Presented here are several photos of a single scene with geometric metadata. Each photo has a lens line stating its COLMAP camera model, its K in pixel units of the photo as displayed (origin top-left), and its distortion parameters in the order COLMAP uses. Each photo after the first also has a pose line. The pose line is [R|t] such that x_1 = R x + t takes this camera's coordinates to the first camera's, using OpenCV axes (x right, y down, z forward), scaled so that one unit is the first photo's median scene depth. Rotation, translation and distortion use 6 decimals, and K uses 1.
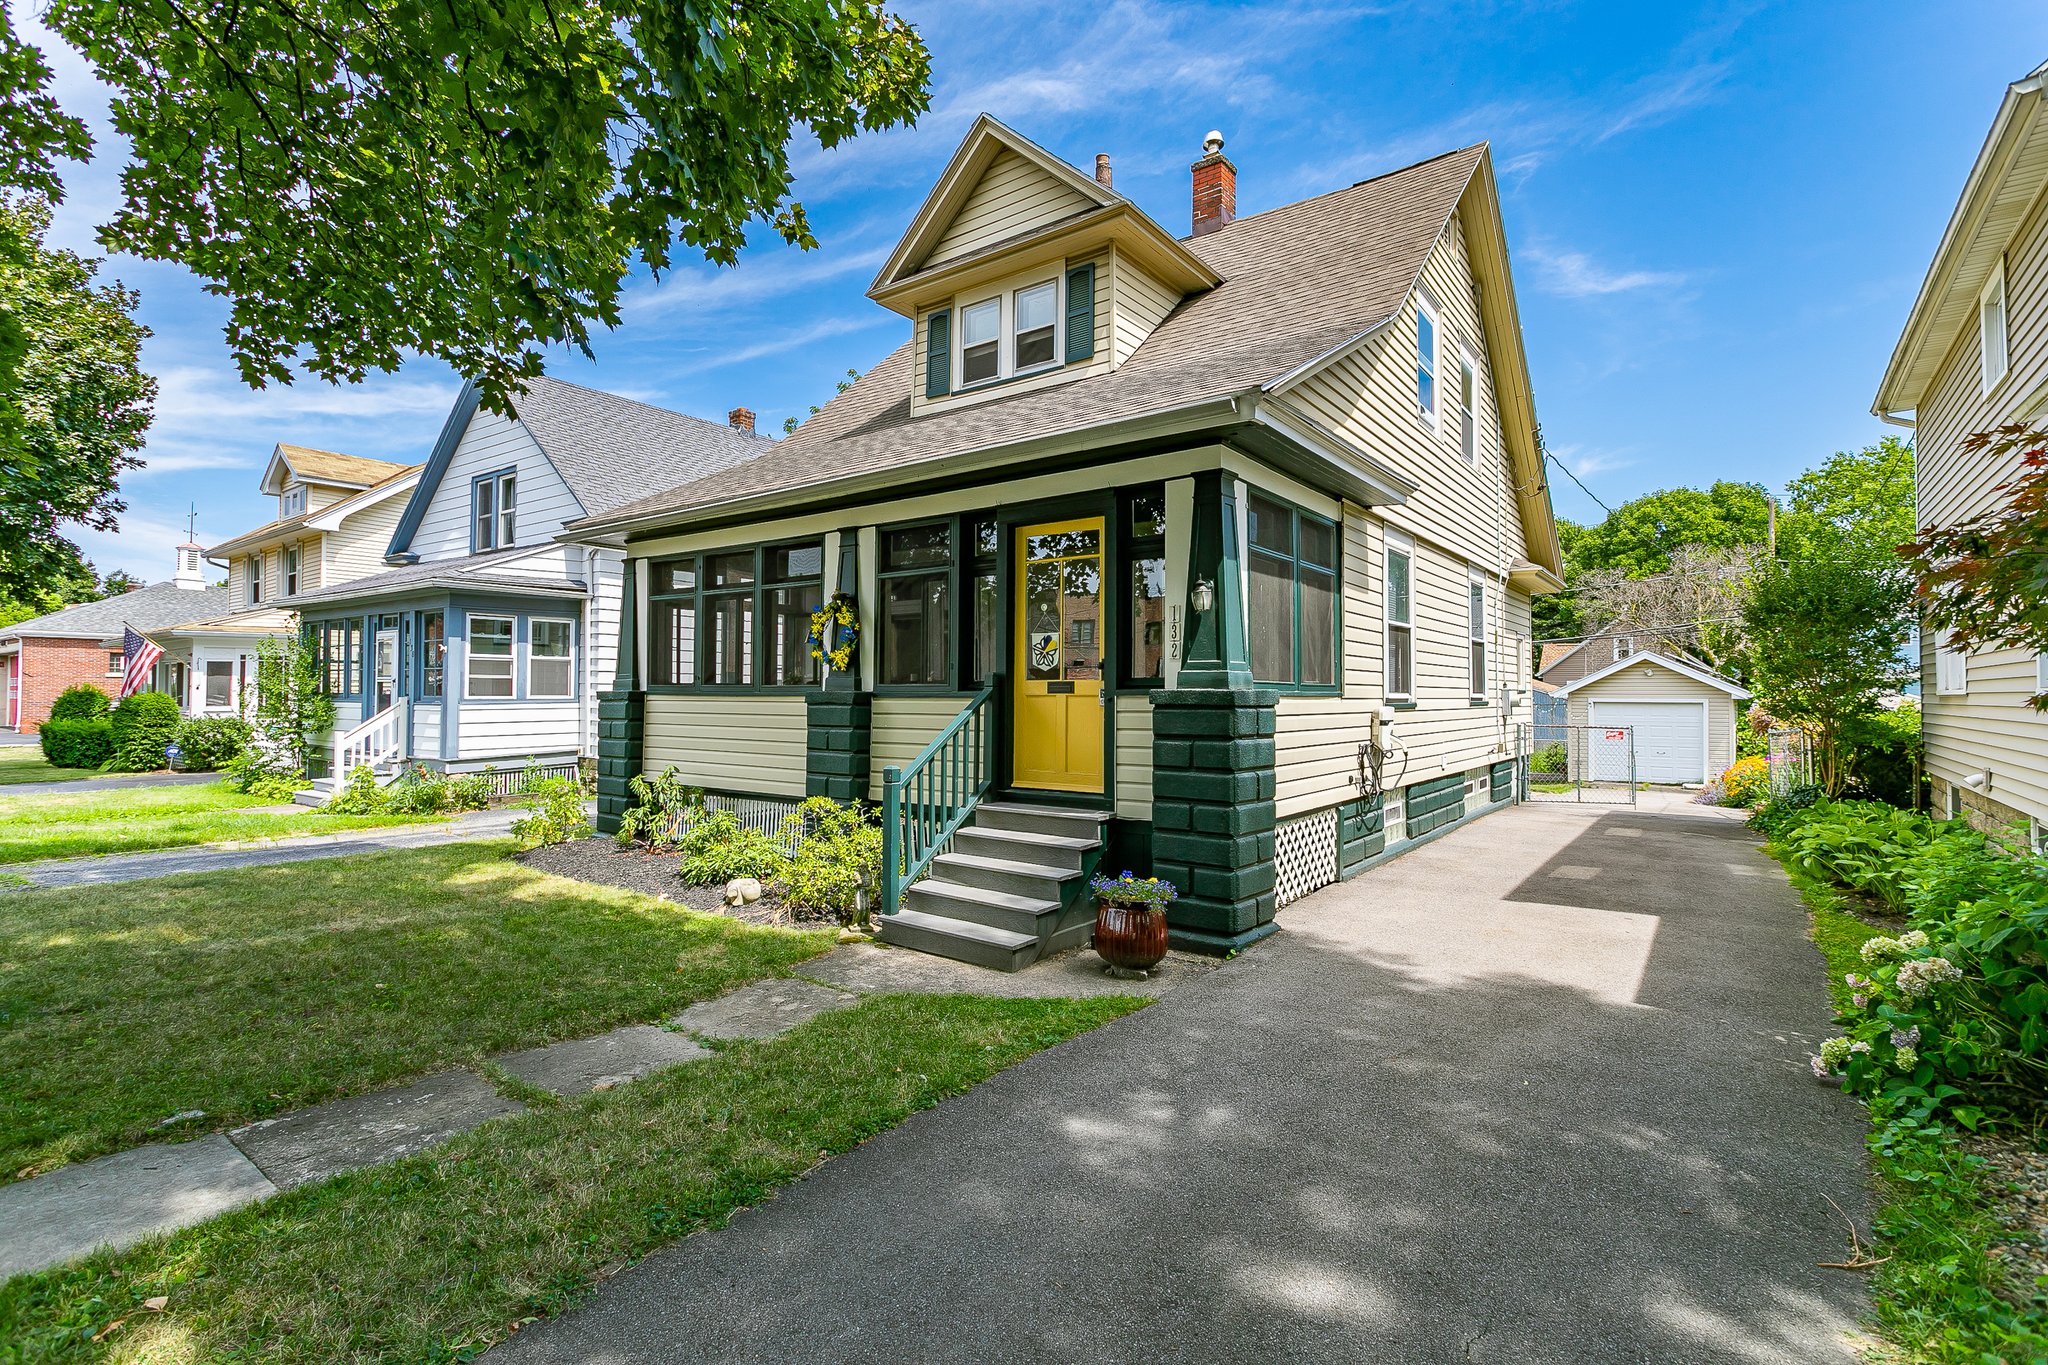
lens RADIAL K [[980.7, 0, 1014.7], [0, 980.7, 675.3], [0, 0, 1]] dist [0.002932, 0.000430]
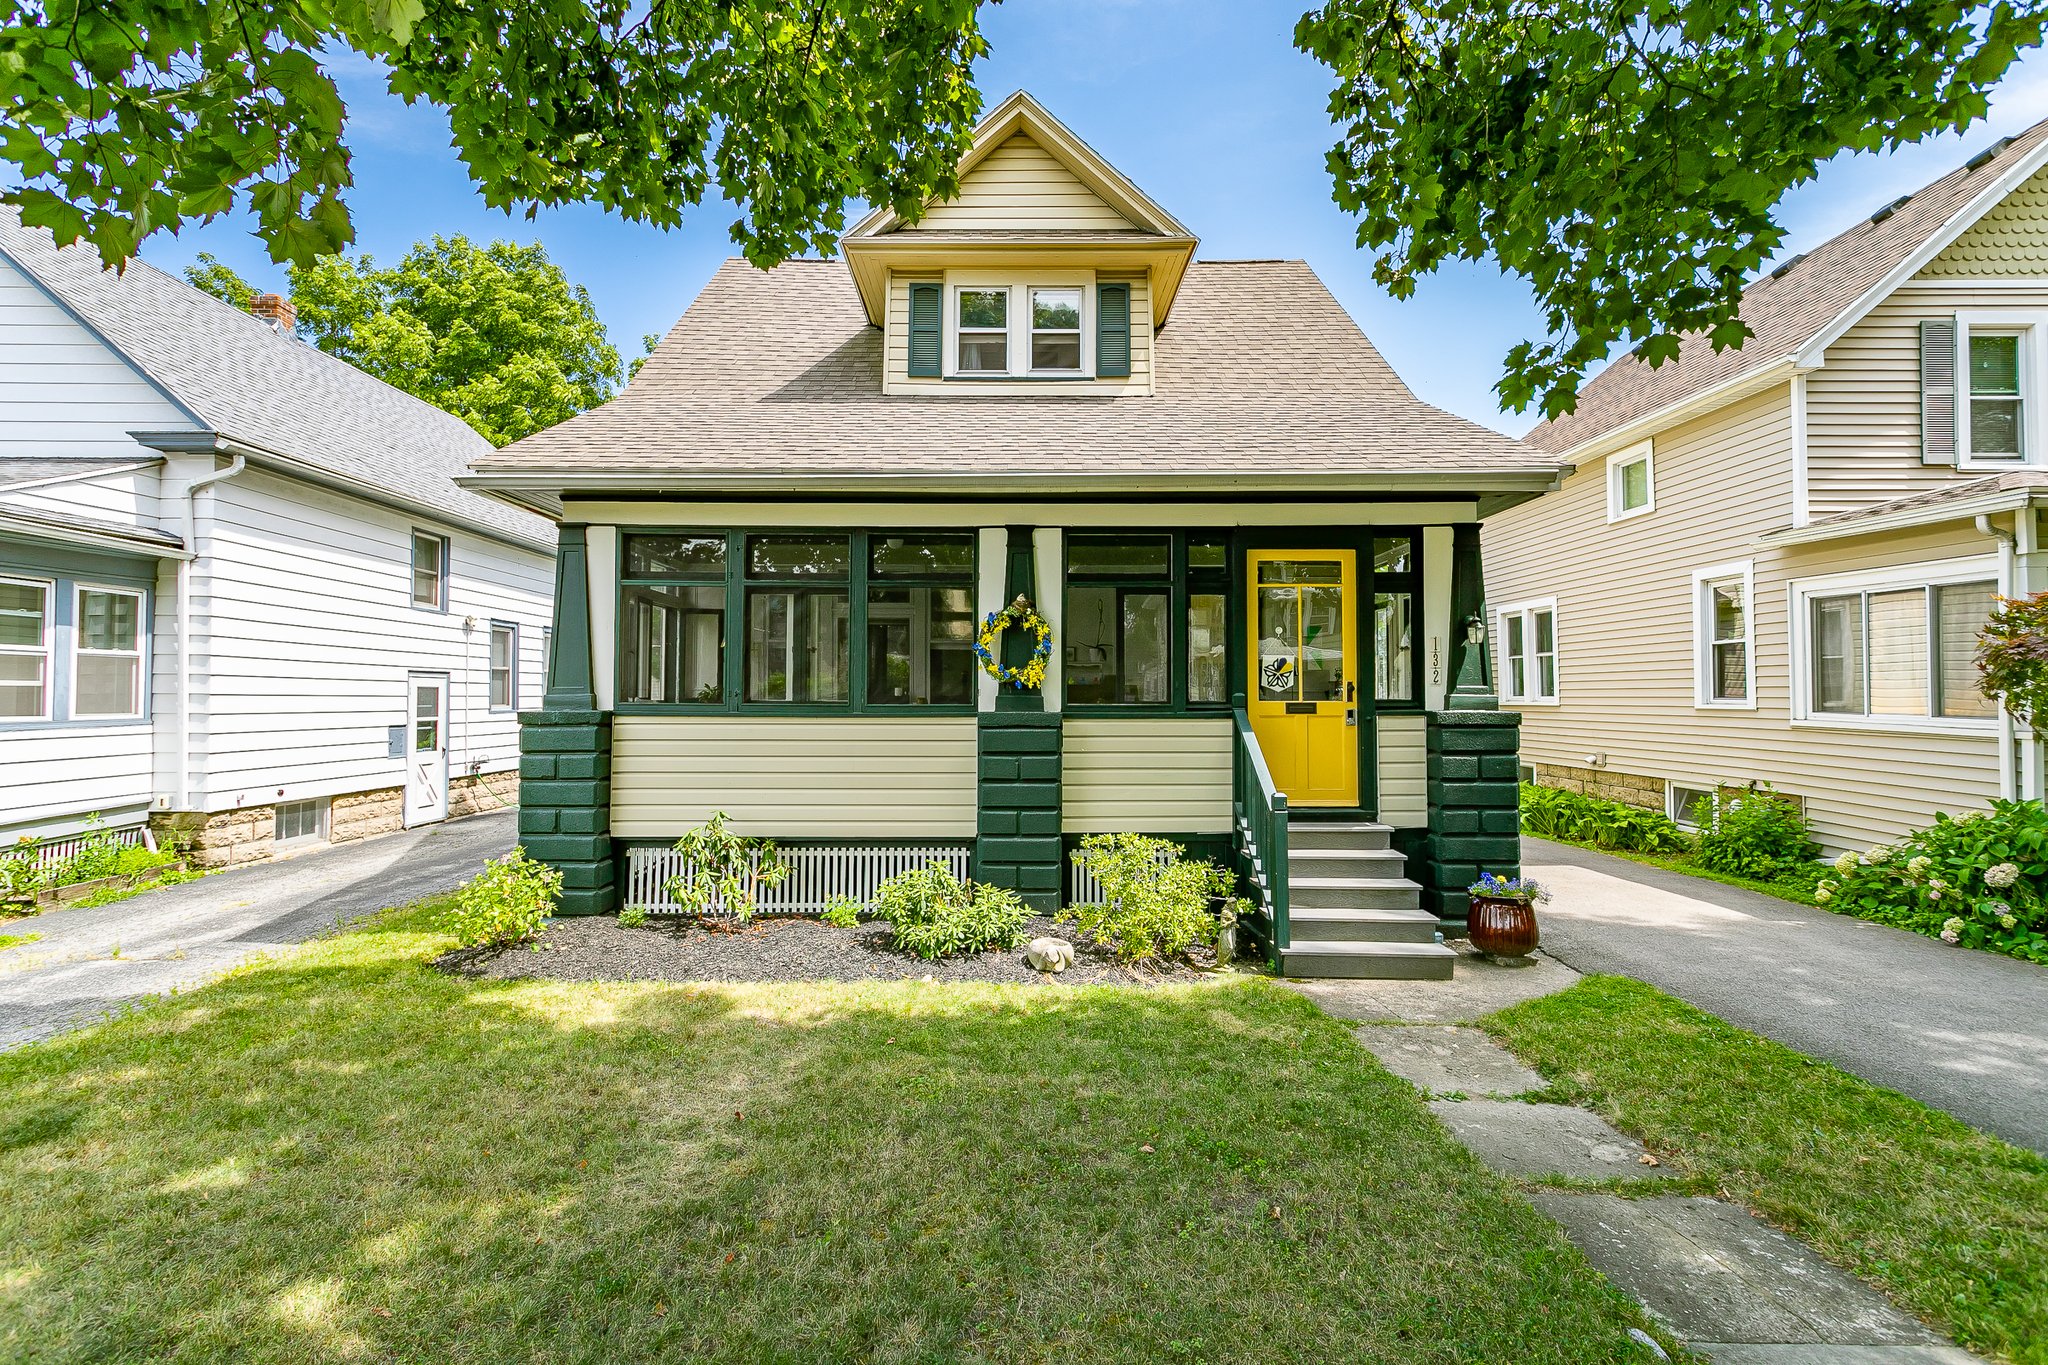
lens RADIAL K [[980.7, 0, 1014.7], [0, 980.7, 675.3], [0, 0, 1]] dist [0.002932, 0.000430]
pose [[0.789847, 0.011765, 0.613191, -0.630043], [-0.011440, 0.999925, -0.004449, -0.010898], [-0.613197, -0.003501, 0.789922, 0.273352]]
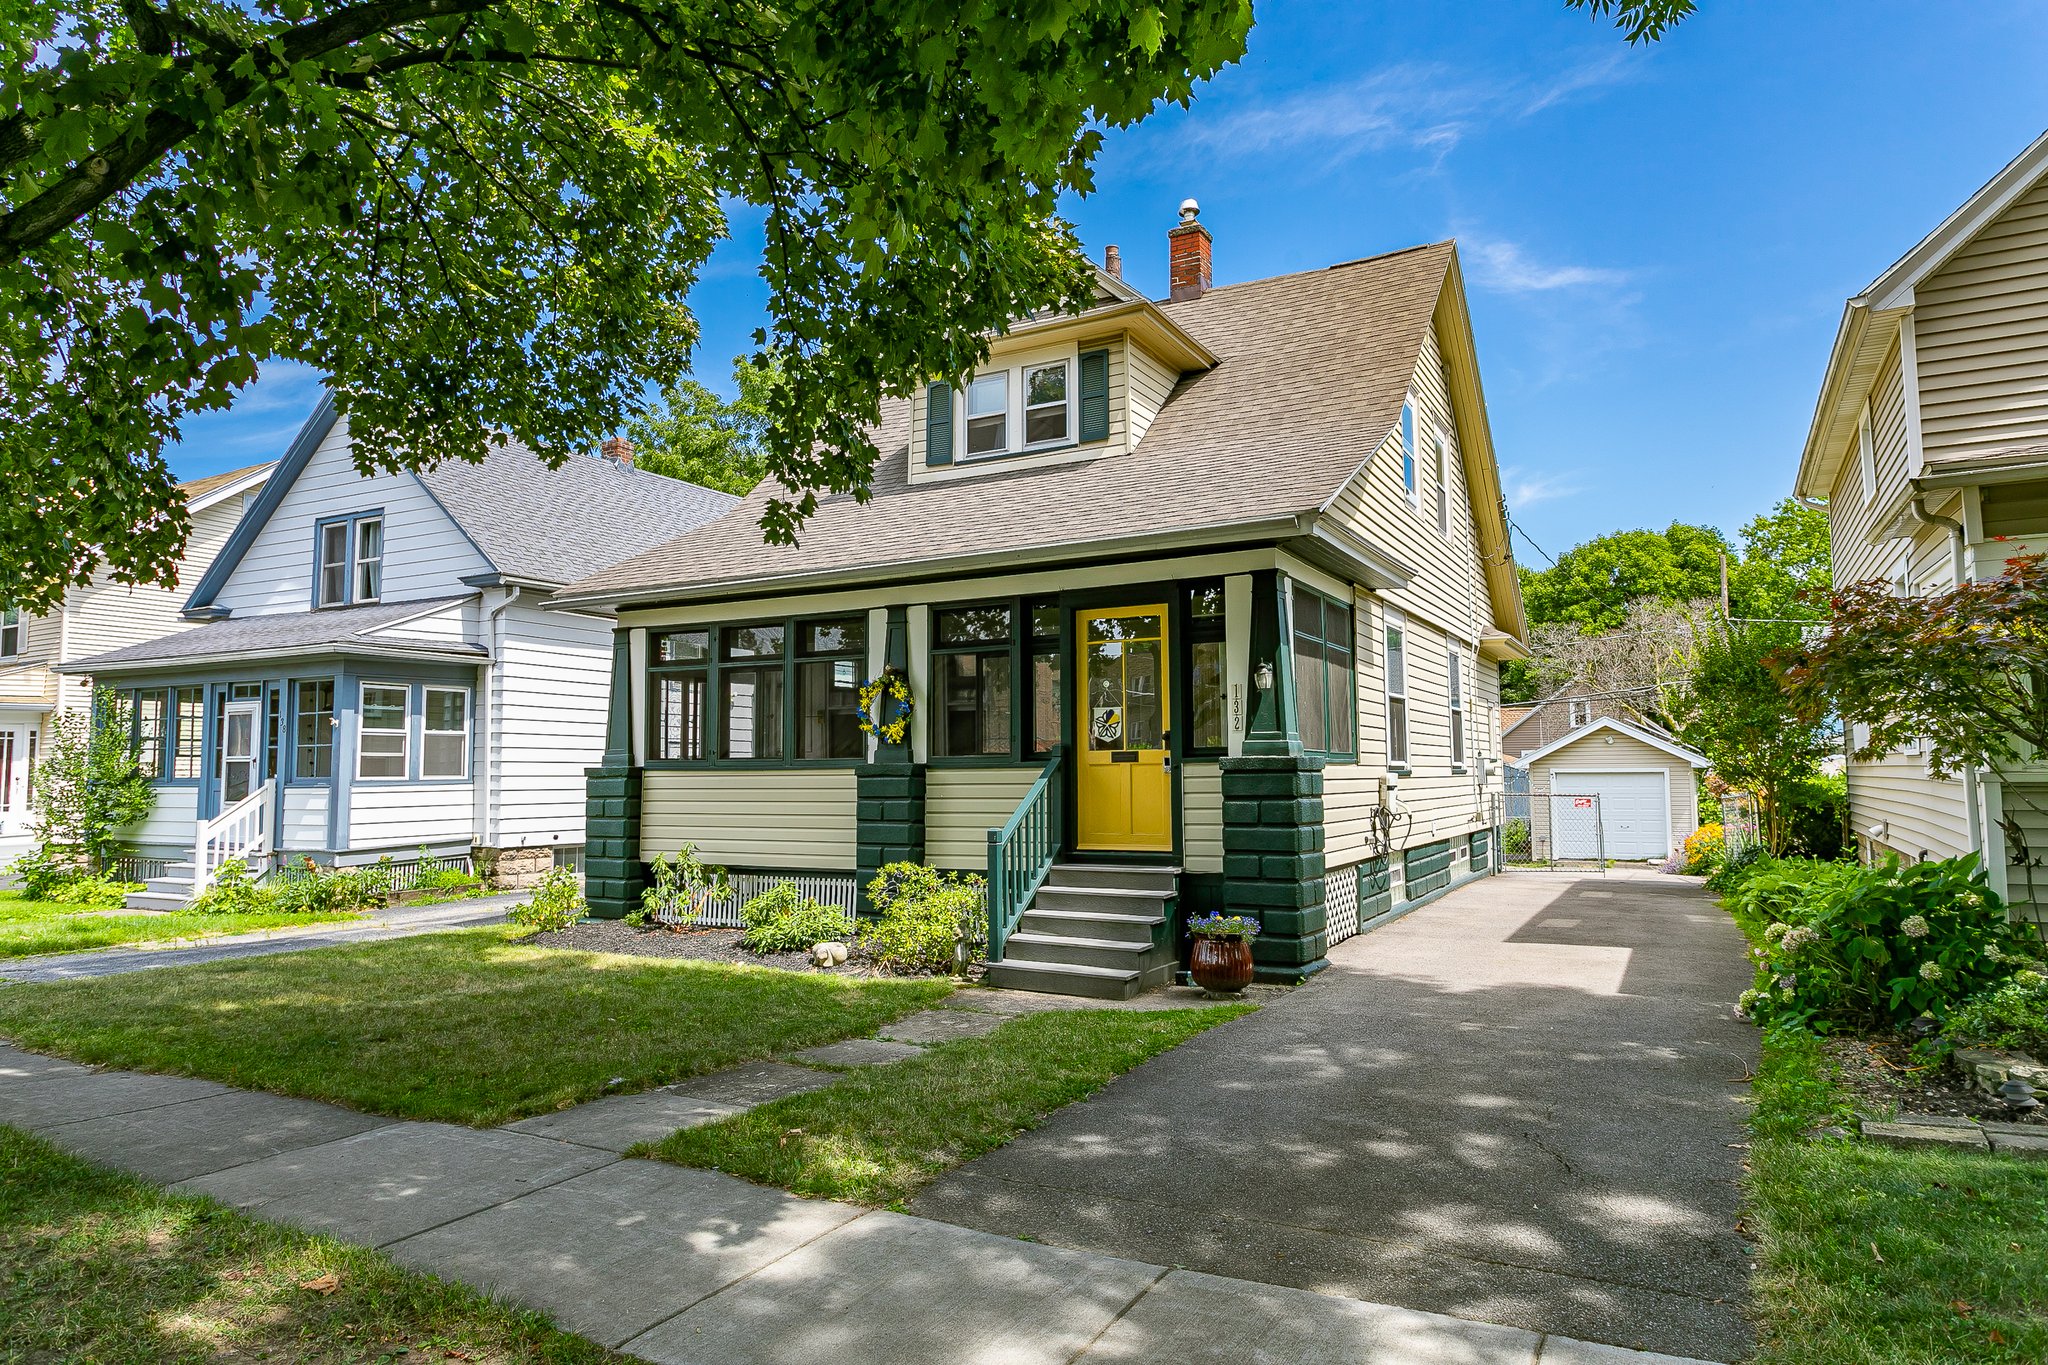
lens RADIAL K [[1287.1, 0, 1012.4], [0, 1287.1, 671.0], [0, 0, 1]] dist [-0.006799, -0.000960]
pose [[0.989913, 0.000211, 0.141677, -0.213053], [0.008462, 0.998126, -0.060612, 0.002000], [-0.141424, 0.061200, 0.988056, -0.312920]]
